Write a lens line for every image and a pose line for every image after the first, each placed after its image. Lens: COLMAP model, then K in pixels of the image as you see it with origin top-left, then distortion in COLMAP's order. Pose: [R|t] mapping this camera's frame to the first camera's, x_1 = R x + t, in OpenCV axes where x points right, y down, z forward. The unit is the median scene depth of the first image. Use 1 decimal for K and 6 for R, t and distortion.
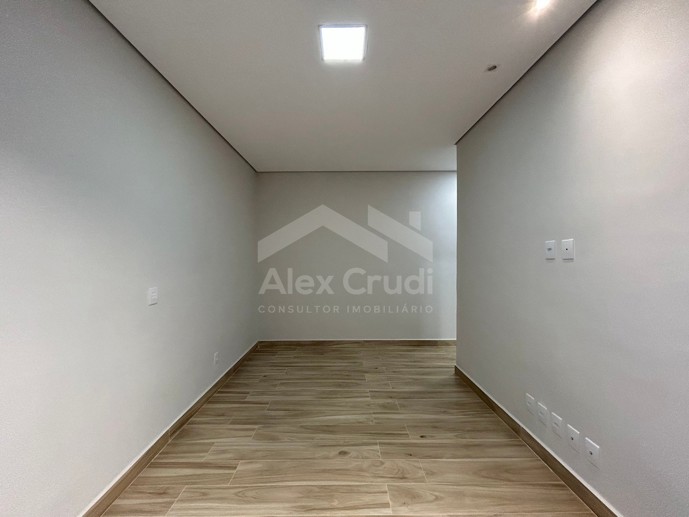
lens RADIAL K [[277.7, 0, 344.2], [0, 277.7, 253.7], [0, 0, 1]] dist [0.003213, 0.000196]
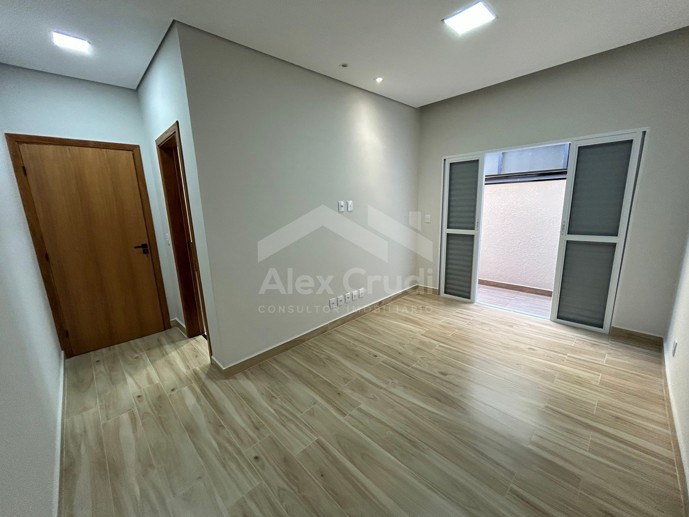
lens RADIAL K [[277.7, 0, 345.5], [0, 277.7, 259.5], [0, 0, 1]] dist [0.003213, 0.000196]
pose [[-0.690109, -0.118753, 0.713896, -0.407123], [0.031341, 0.980616, 0.193417, -0.016784], [-0.723026, 0.155853, -0.673010, 1.616987]]
